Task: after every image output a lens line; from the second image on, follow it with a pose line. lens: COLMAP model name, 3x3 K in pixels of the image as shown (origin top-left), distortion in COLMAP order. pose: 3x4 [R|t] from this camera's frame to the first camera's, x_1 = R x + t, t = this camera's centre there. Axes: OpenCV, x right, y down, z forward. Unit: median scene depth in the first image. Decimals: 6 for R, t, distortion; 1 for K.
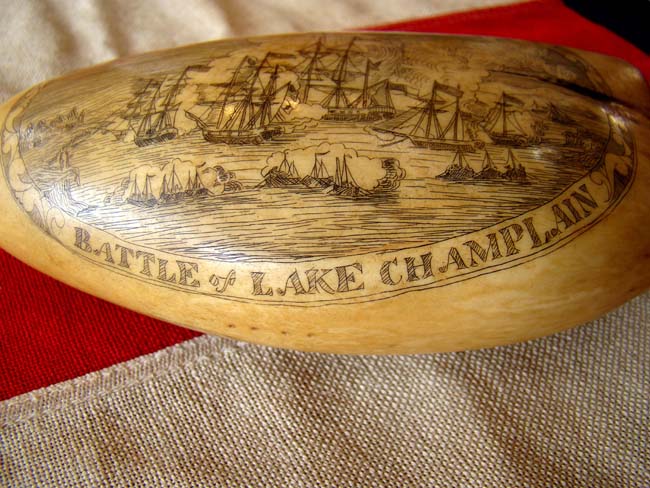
lens RADIAL K [[588.7, 0, 325.0], [0, 588.7, 244.0], [0, 0, 1]] dist [-0.211525, 0.072911]
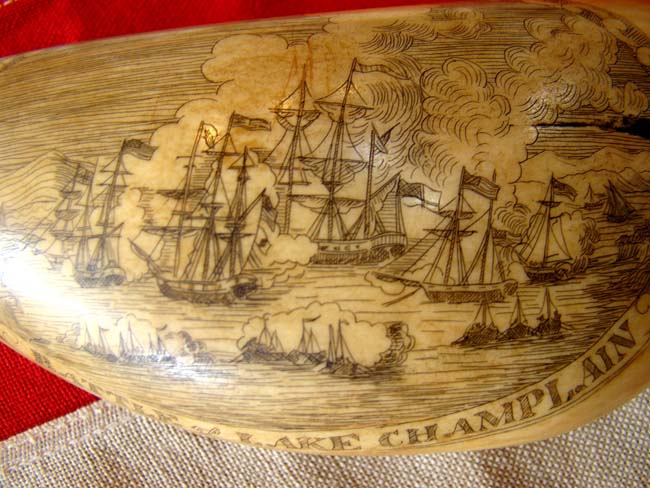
lens RADIAL K [[588.7, 0, 325.0], [0, 588.7, 244.0], [0, 0, 1]] dist [-0.211525, 0.072911]
pose [[0.999844, -0.017124, 0.004394, 0.011004], [0.013235, 0.889817, 0.456125, -0.565030], [-0.011720, -0.455996, 0.889905, 0.317074]]
